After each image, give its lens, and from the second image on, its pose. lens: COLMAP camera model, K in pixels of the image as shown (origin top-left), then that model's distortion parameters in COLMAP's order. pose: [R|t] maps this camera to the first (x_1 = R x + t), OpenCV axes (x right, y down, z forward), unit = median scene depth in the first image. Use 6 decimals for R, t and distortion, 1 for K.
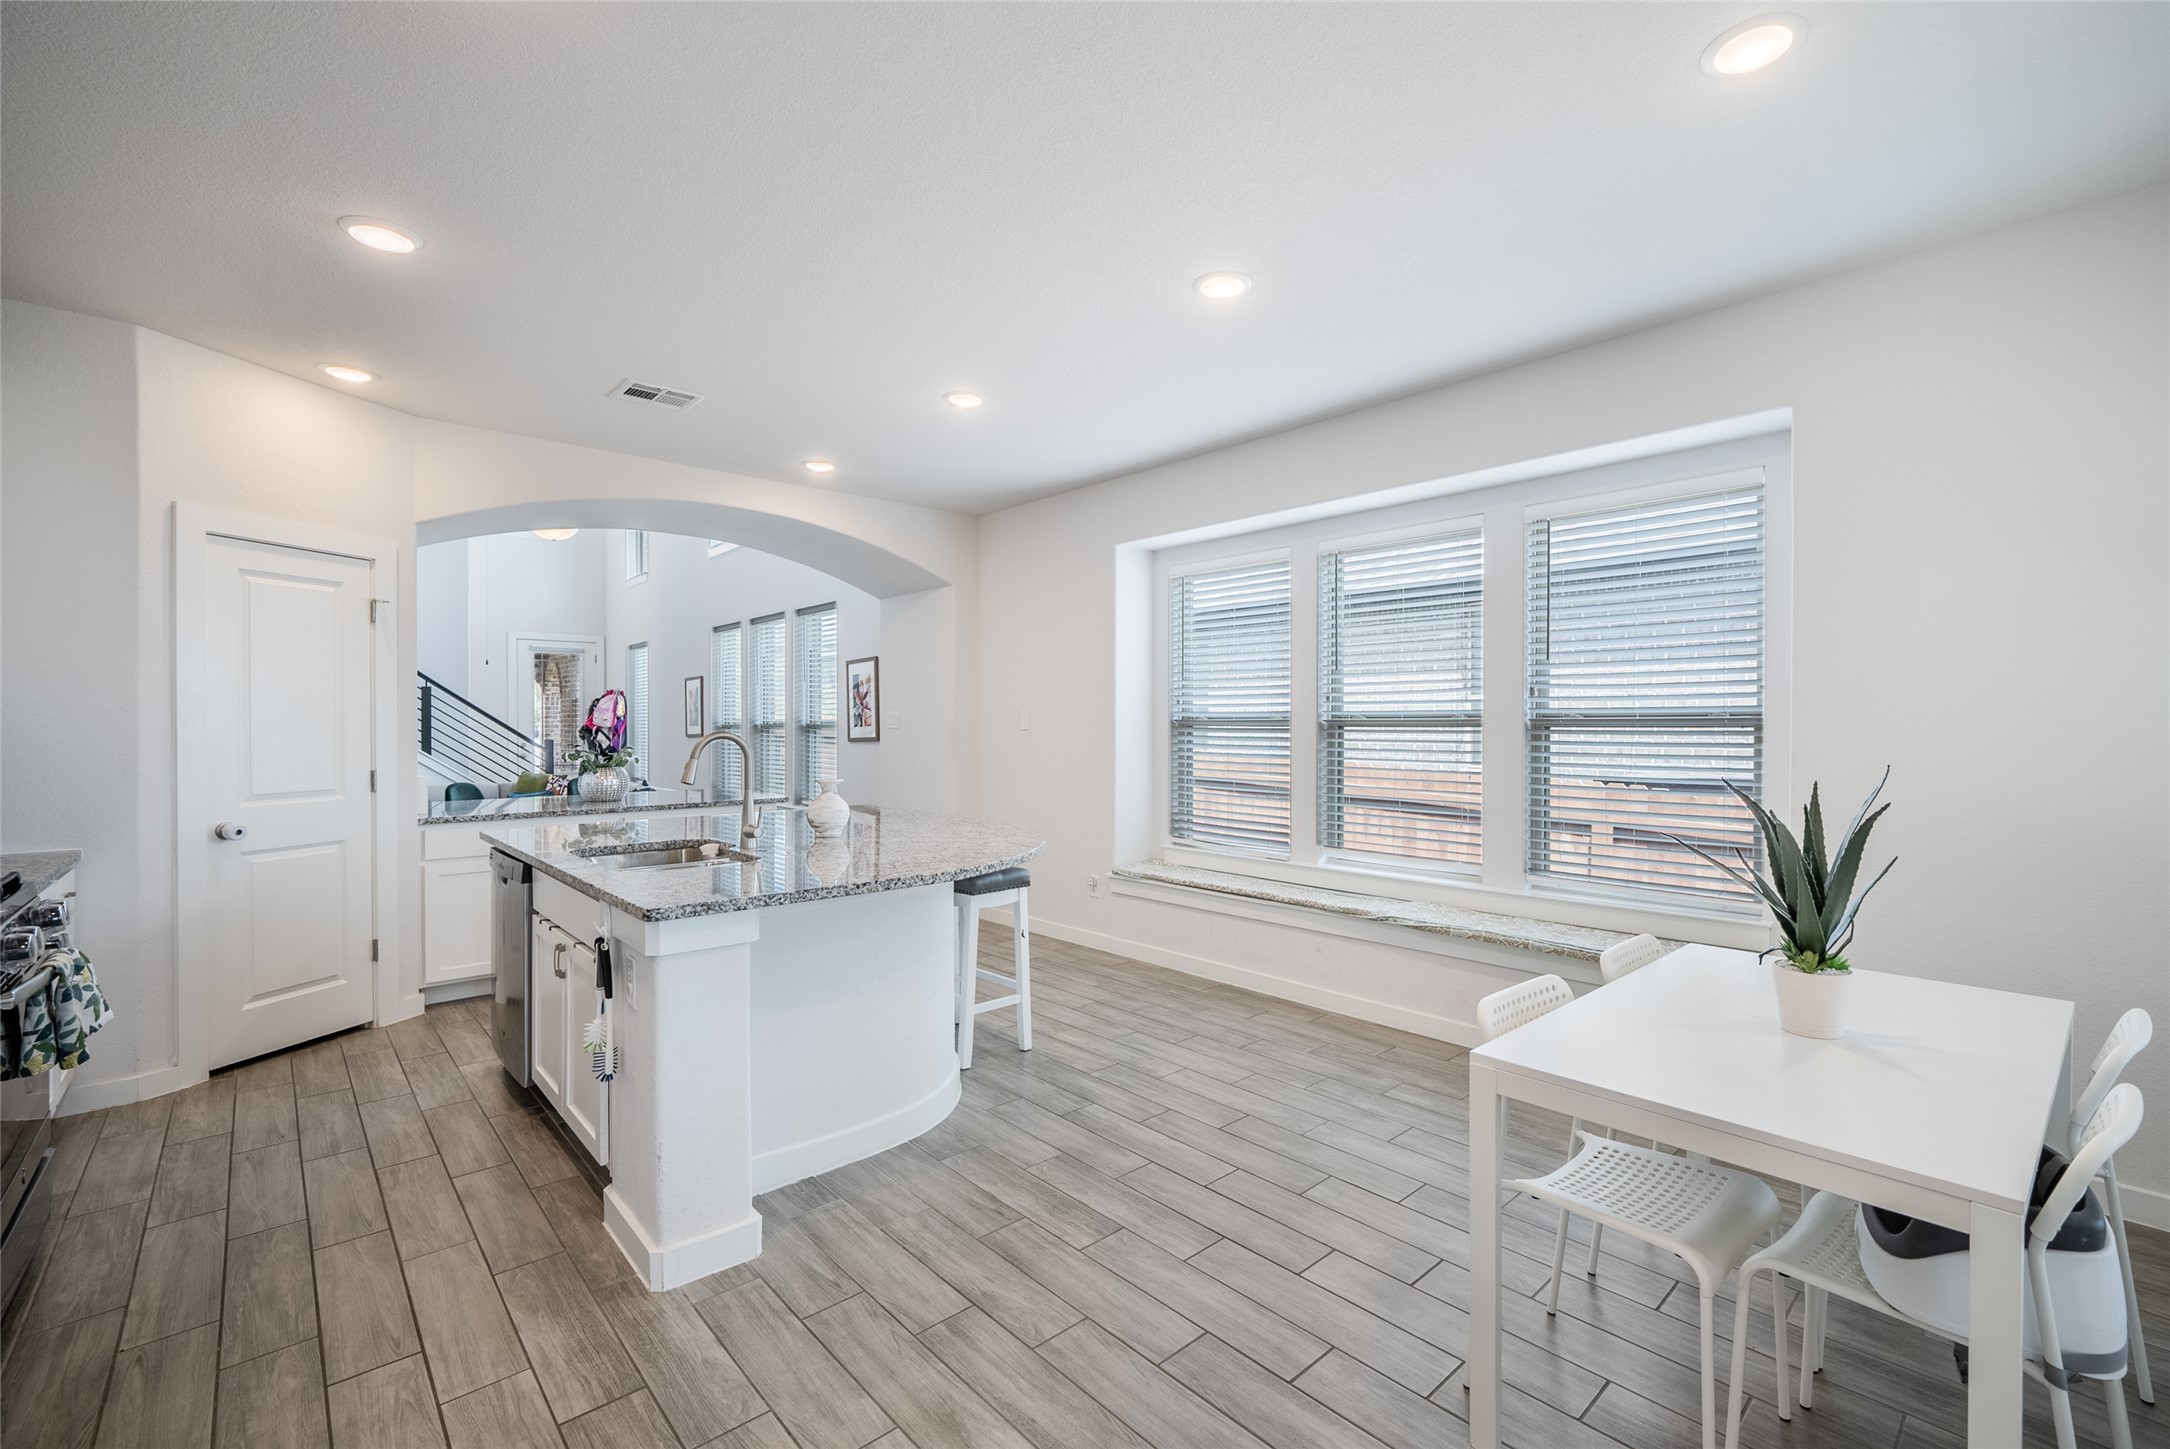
lens RADIAL K [[891.1, 0, 1117.5], [0, 891.1, 764.6], [0, 0, 1]] dist [-0.005440, 0.000928]
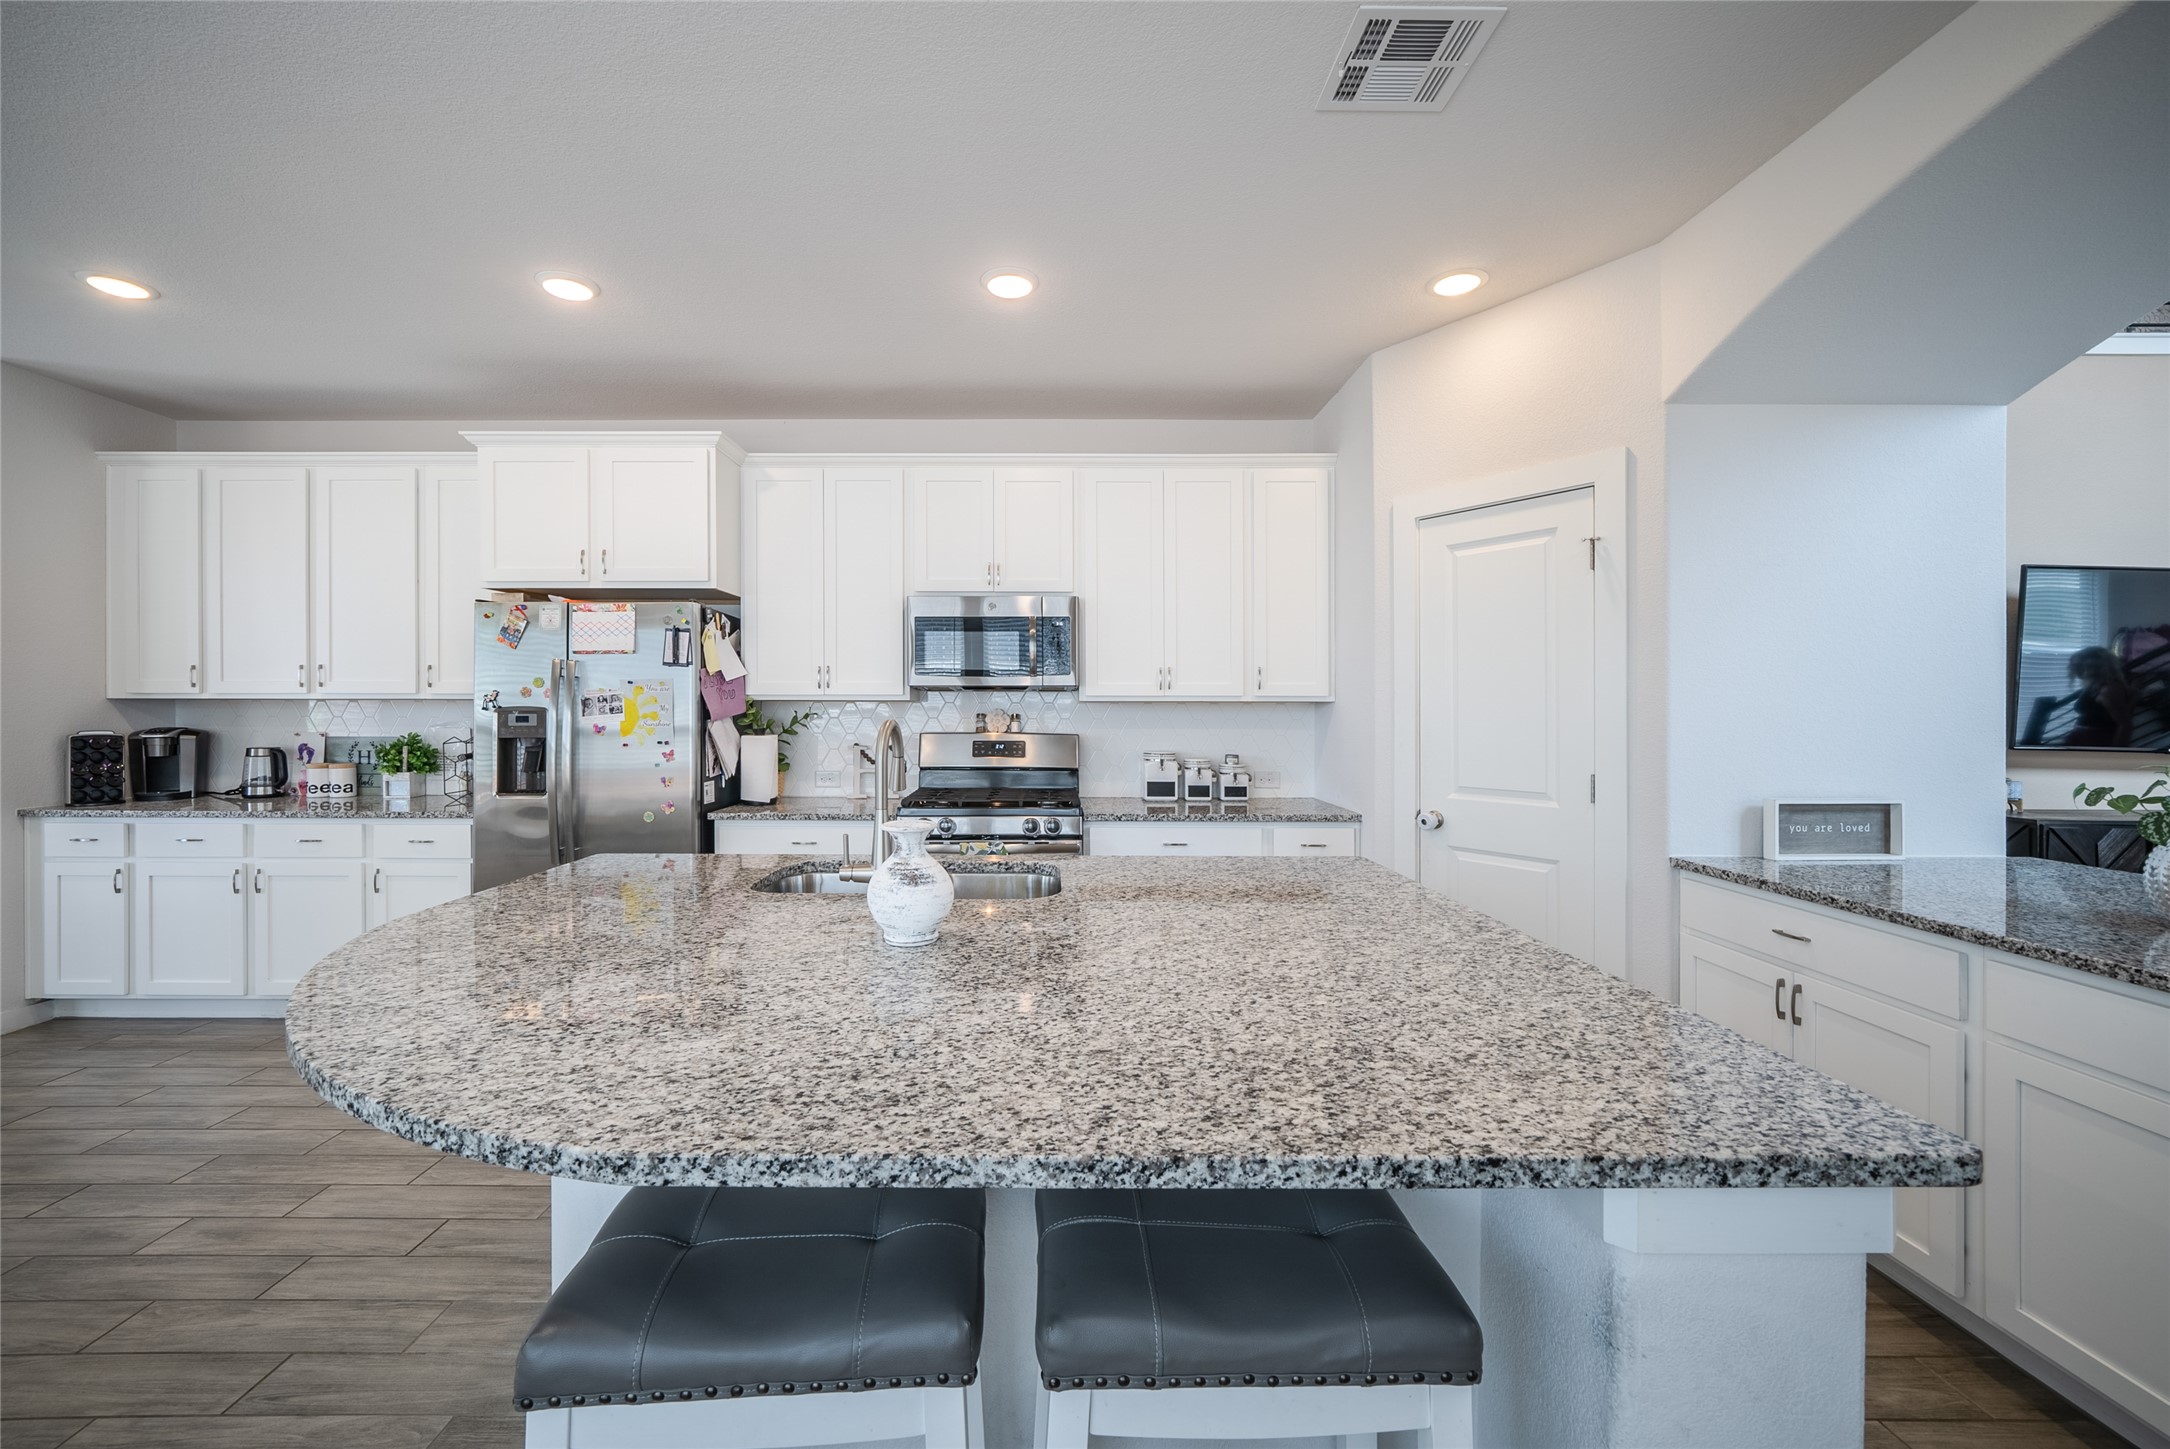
lens RADIAL K [[891.1, 0, 1040.5], [0, 891.1, 693.6], [0, 0, 1]] dist [-0.005440, 0.000928]
pose [[-0.686243, -0.016415, -0.727187, -0.004552], [-0.038883, 0.999144, 0.014139, -0.057129], [0.726333, 0.037978, -0.686293, 1.285678]]
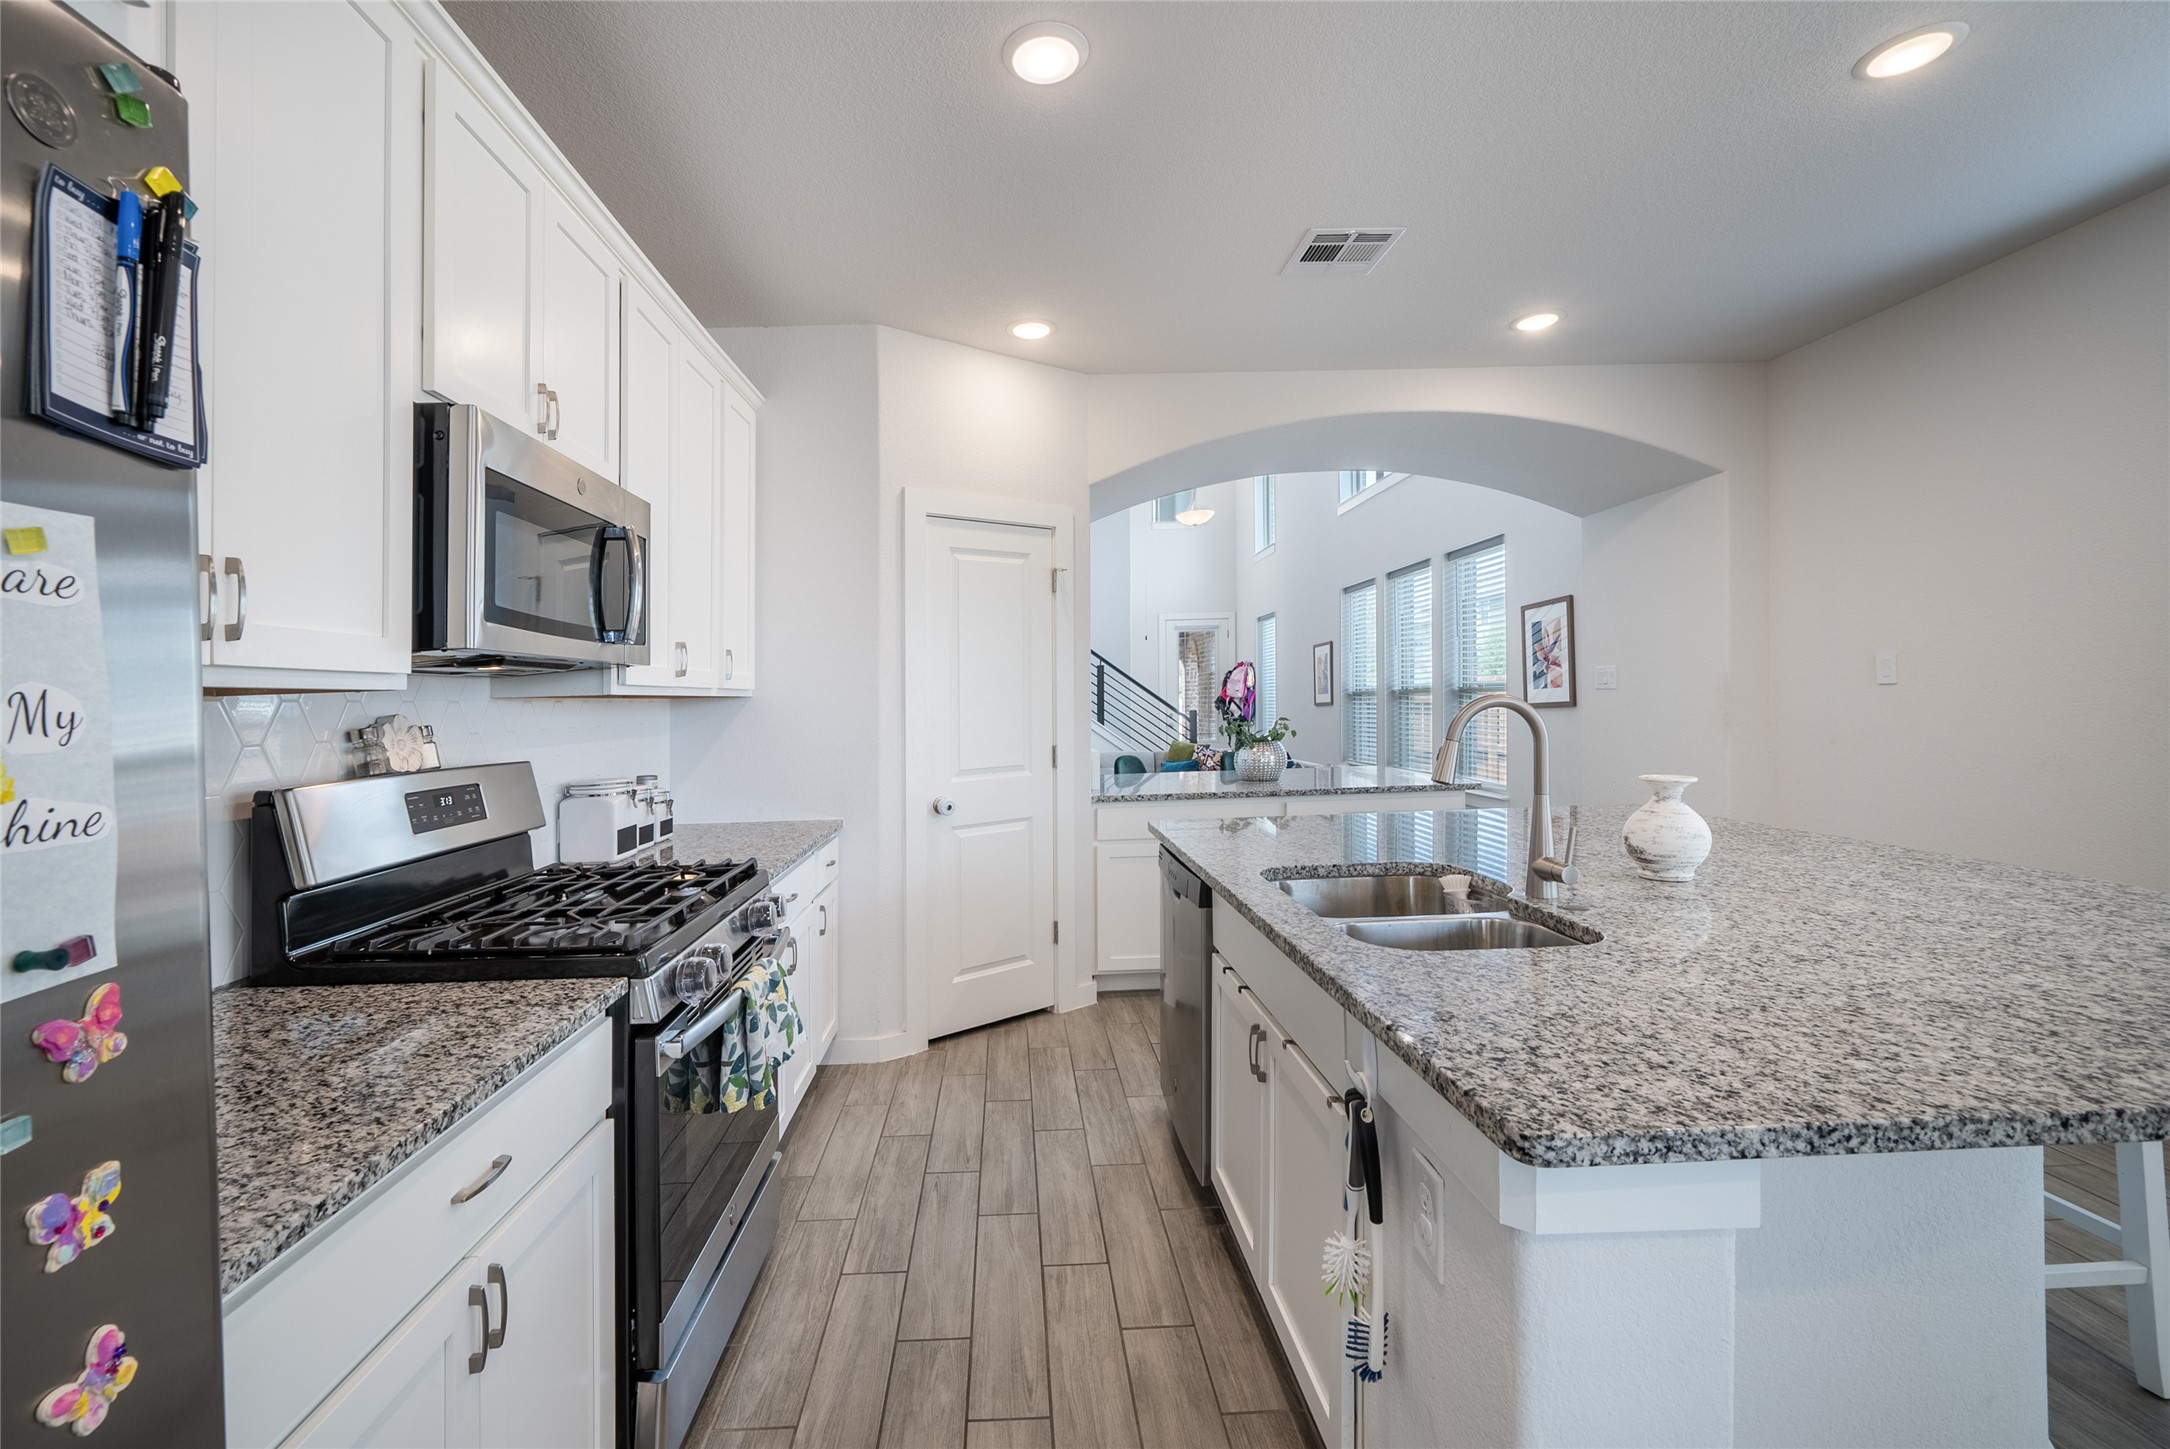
lens RADIAL K [[891.1, 0, 1068.0], [0, 891.1, 701.1], [0, 0, 1]] dist [-0.005440, 0.000928]
pose [[0.766227, -0.021040, -0.642225, -0.225555], [-0.001294, 0.999411, -0.034286, -0.009508], [0.642569, 0.027101, 0.765749, 0.295656]]
